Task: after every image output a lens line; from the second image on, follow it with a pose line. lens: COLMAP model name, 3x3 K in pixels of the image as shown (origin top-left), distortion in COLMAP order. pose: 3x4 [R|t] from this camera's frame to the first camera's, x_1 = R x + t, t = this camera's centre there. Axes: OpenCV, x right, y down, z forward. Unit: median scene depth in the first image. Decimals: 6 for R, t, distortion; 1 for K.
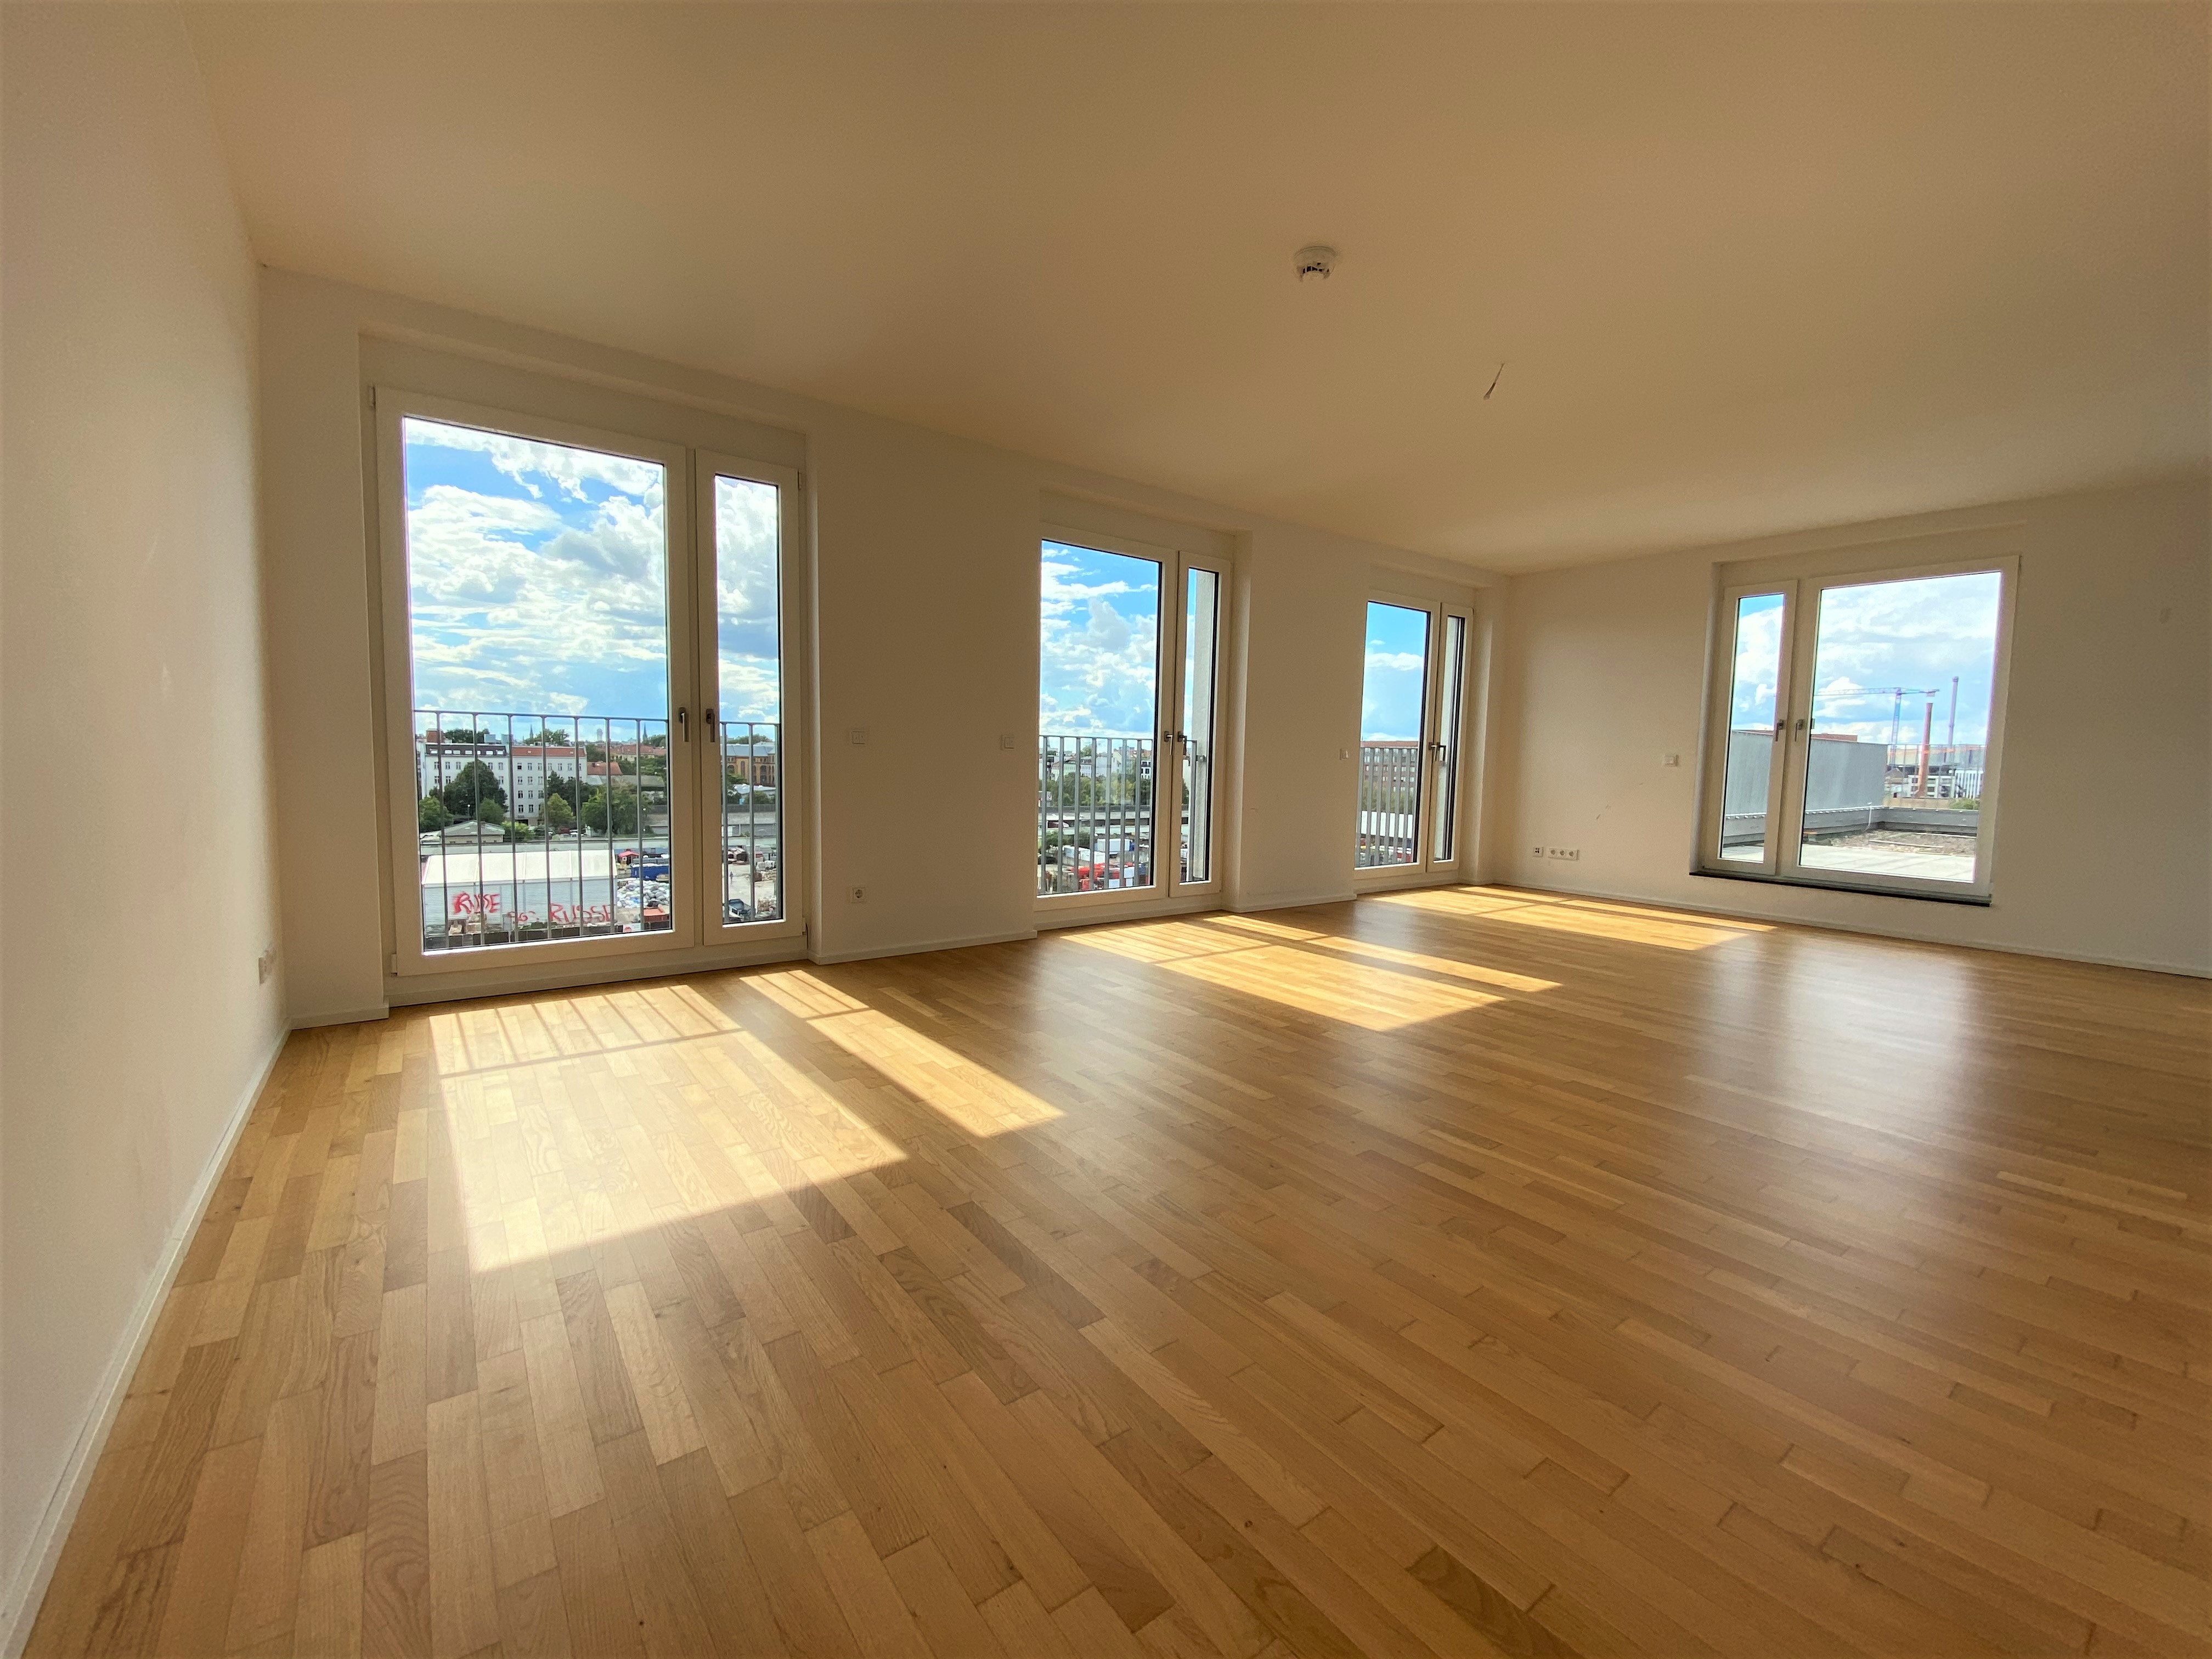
lens RADIAL K [[896.8, 0, 1135.5], [0, 896.8, 821.0], [0, 0, 1]] dist [-0.024627, -0.004087]
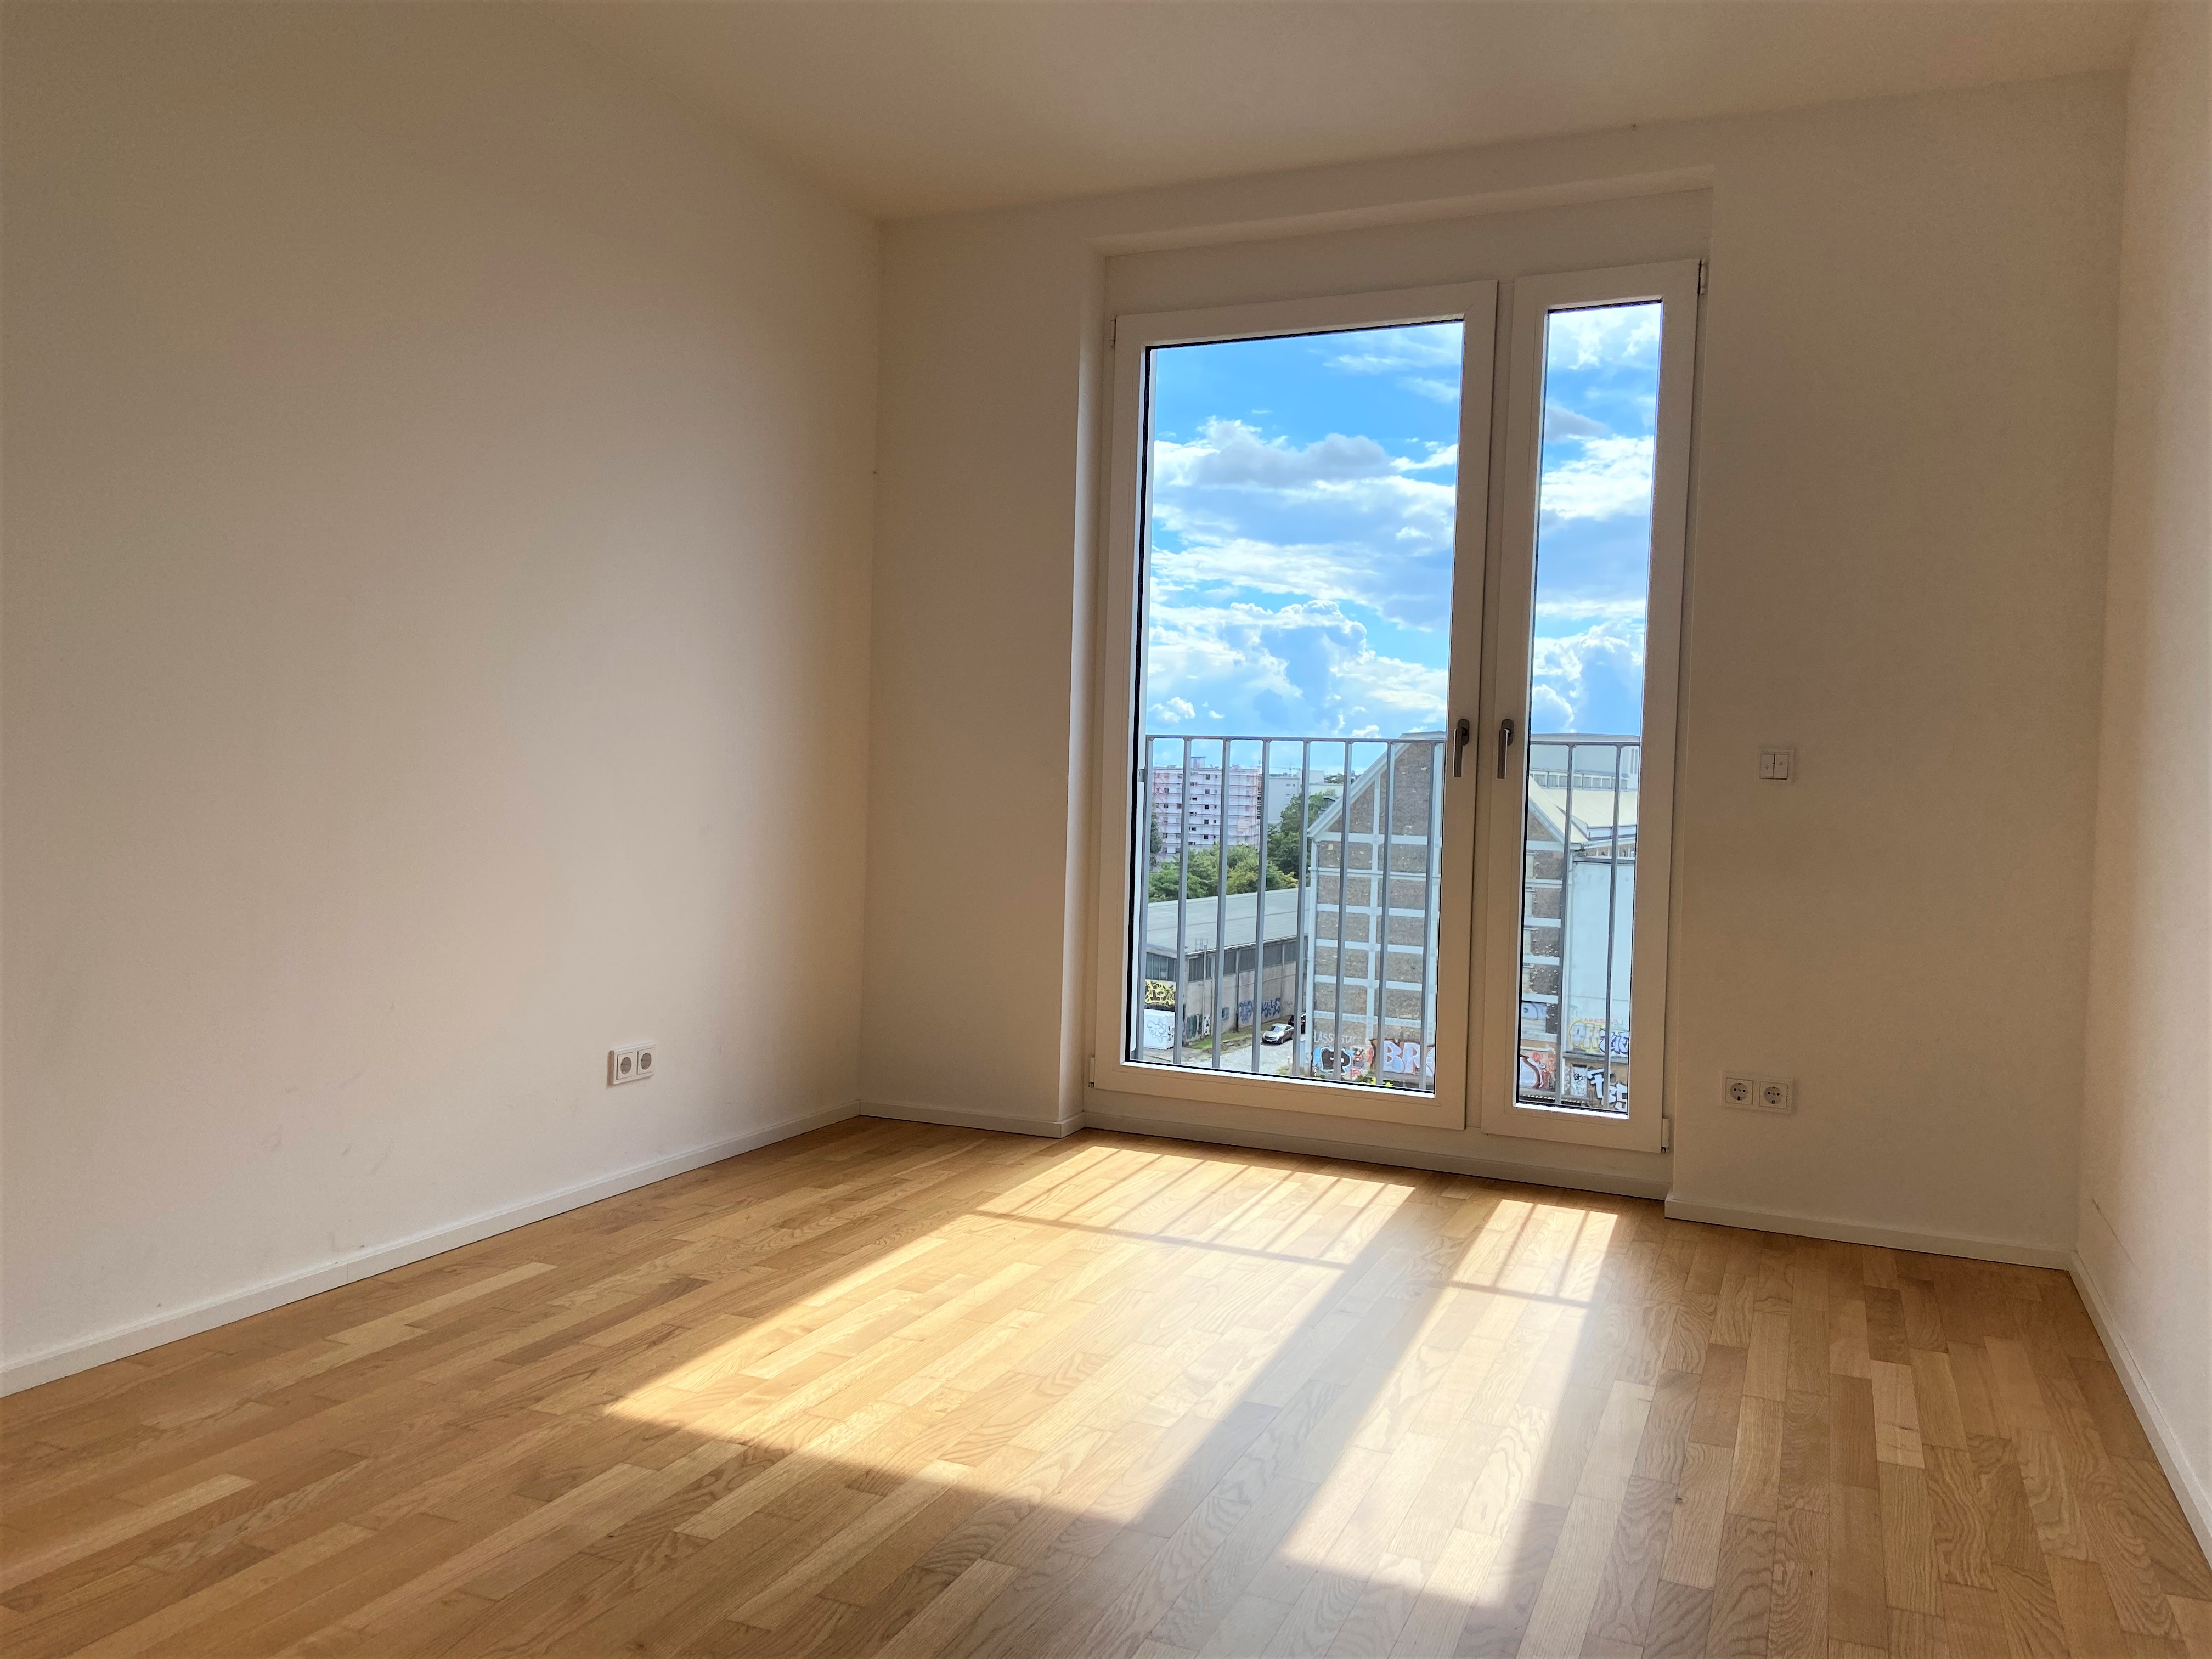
lens RADIAL K [[1661.0, 0, 1122.8], [0, 1661.0, 831.7], [0, 0, 1]] dist [0.042777, -0.014491]
pose [[0.475811, 0.024076, -0.879218, 0.359299], [-0.086193, 0.996090, -0.019369, -0.011600], [0.875314, 0.084998, 0.476026, 0.280045]]
